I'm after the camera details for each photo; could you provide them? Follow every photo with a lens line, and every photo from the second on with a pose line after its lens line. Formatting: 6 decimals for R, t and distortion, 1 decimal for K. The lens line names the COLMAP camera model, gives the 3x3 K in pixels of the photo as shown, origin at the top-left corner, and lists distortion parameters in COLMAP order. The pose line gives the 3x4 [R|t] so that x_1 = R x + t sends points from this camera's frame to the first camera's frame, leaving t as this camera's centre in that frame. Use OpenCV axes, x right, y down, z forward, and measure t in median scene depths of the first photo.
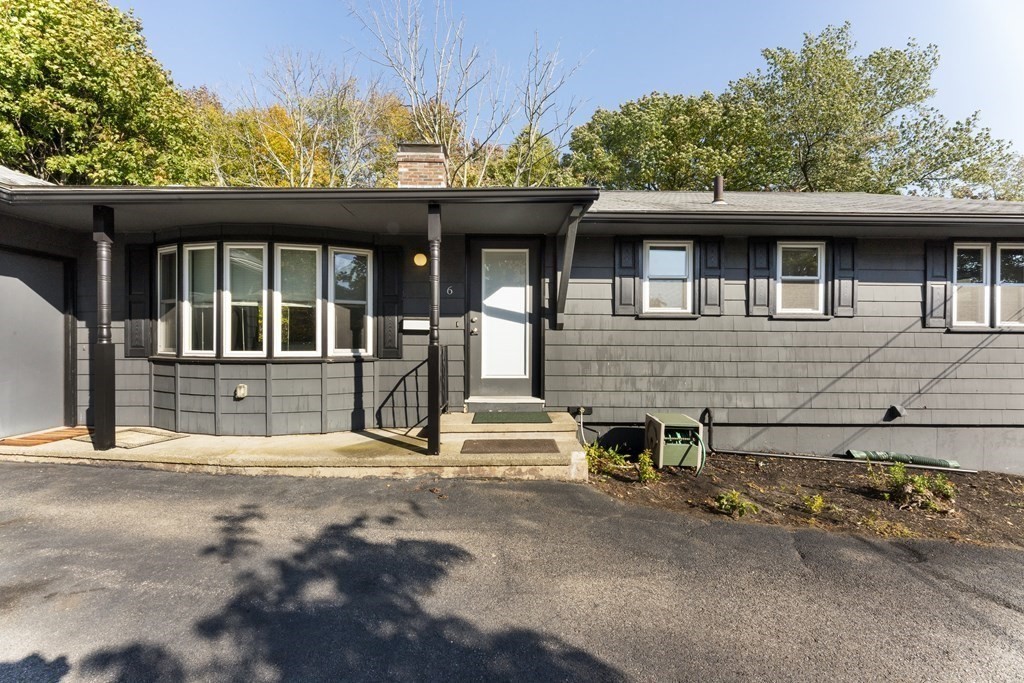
lens RADIAL K [[459.3, 0, 512.5], [0, 459.3, 328.7], [0, 0, 1]] dist [0.010503, 0.000016]
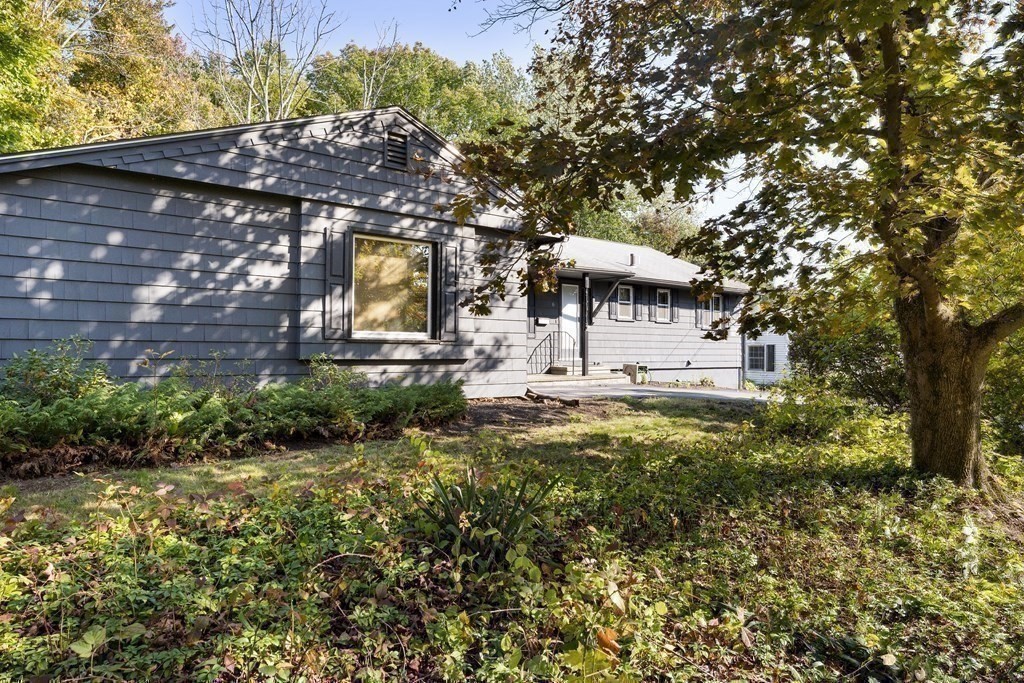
lens RADIAL K [[711.8, 0, 512.0], [0, 711.8, 341.5], [0, 0, 1]] dist [0.000343, 0.000050]
pose [[0.772332, 0.007430, 0.635176, -2.228206], [0.002517, 0.999888, -0.014757, 0.121312], [-0.635214, 0.012996, 0.772227, -1.267001]]
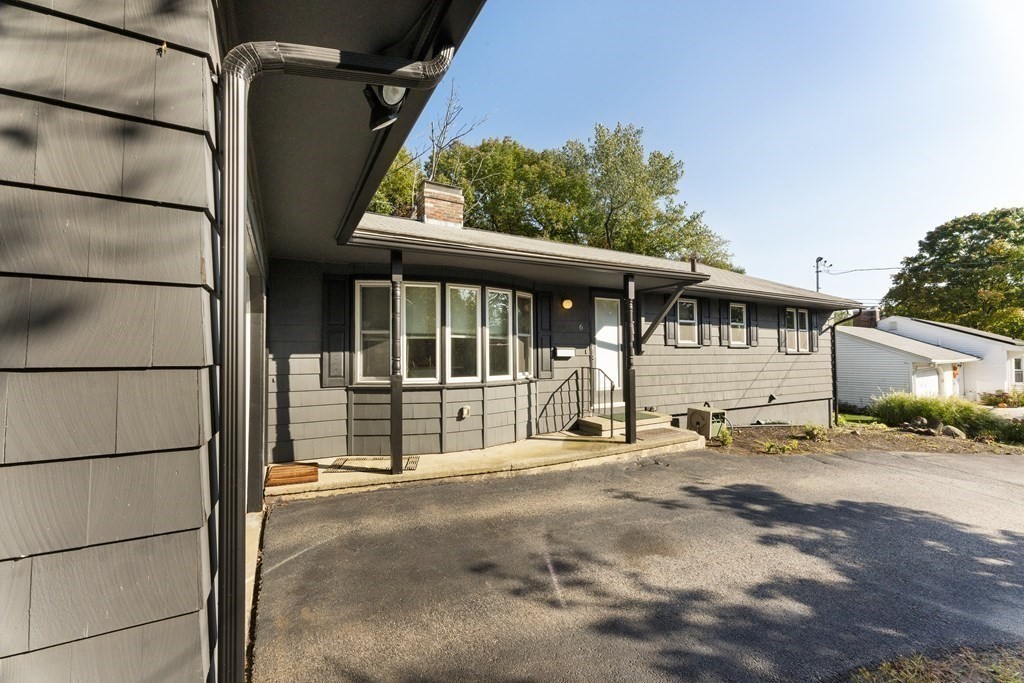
lens RADIAL K [[407.0, 0, 512.0], [0, 407.0, 341.5], [0, 0, 1]] dist [0.017855, -0.000015]
pose [[0.881218, 0.004213, 0.472691, -0.885556], [0.010305, 0.999551, -0.028118, -0.010303], [-0.472597, 0.029649, 0.880780, 0.032053]]
